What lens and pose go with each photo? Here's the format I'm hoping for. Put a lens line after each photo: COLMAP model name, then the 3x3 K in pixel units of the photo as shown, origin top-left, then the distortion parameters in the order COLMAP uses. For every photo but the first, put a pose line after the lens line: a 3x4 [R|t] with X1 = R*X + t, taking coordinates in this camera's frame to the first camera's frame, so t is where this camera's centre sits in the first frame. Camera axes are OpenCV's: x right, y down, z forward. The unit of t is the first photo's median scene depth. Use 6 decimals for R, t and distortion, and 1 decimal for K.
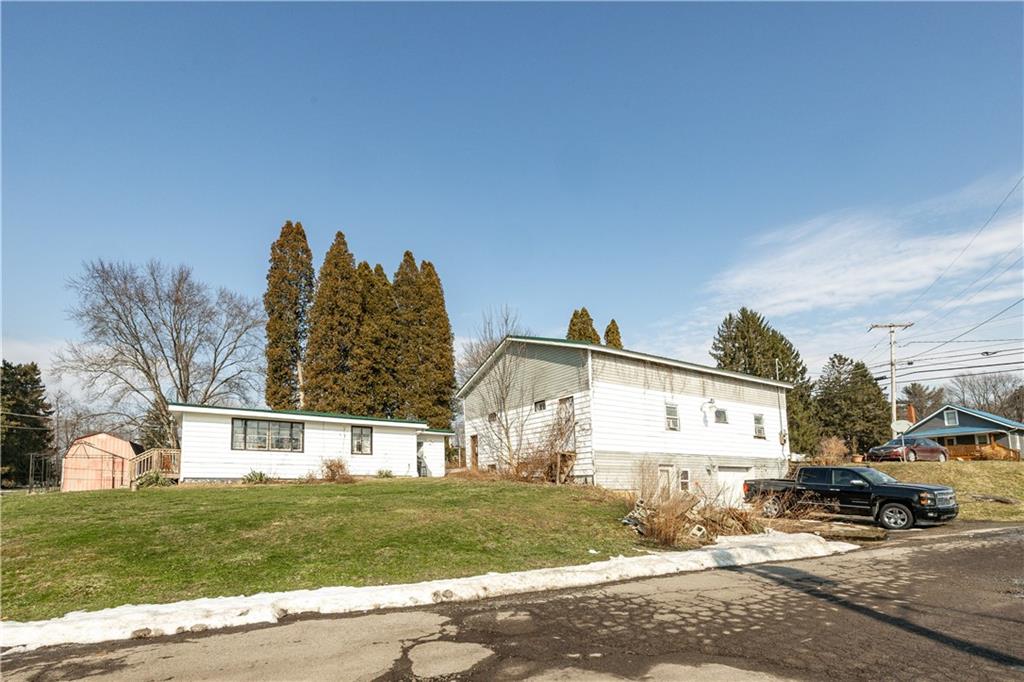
lens RADIAL K [[391.5, 0, 512.0], [0, 391.5, 341.0], [0, 0, 1]] dist [0.000961, 0.000139]
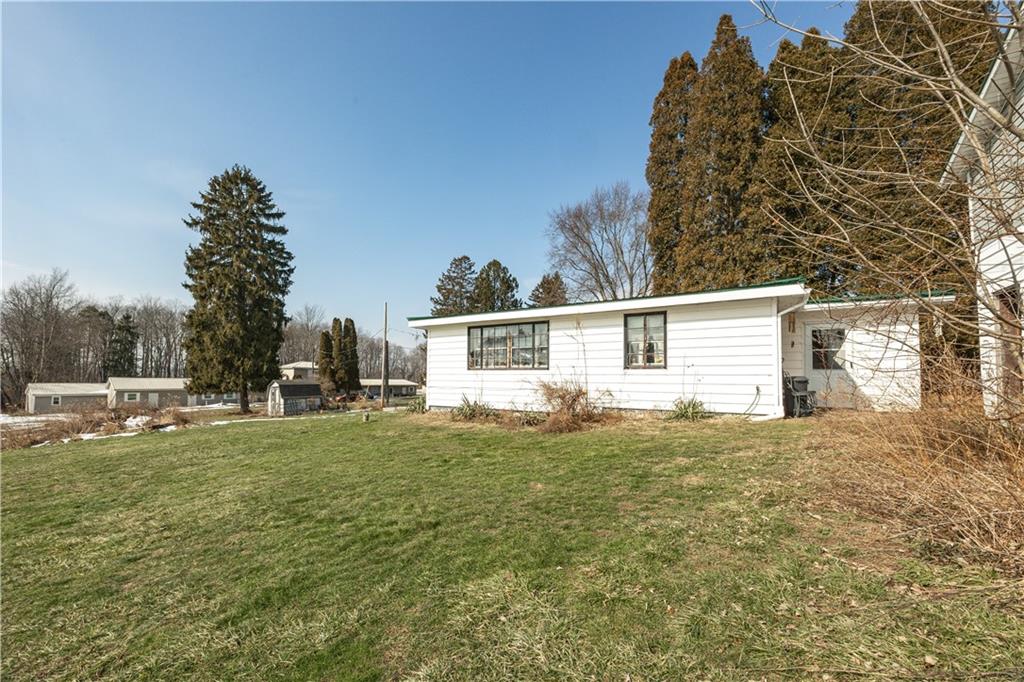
lens RADIAL K [[434.8, 0, 512.0], [0, 434.8, 341.0], [0, 0, 1]] dist [0.000208, 0.000025]
pose [[0.426371, -0.071243, -0.901739, 0.042245], [0.306219, 0.949400, 0.069781, 0.164363], [0.851139, -0.305882, 0.426612, 0.620427]]
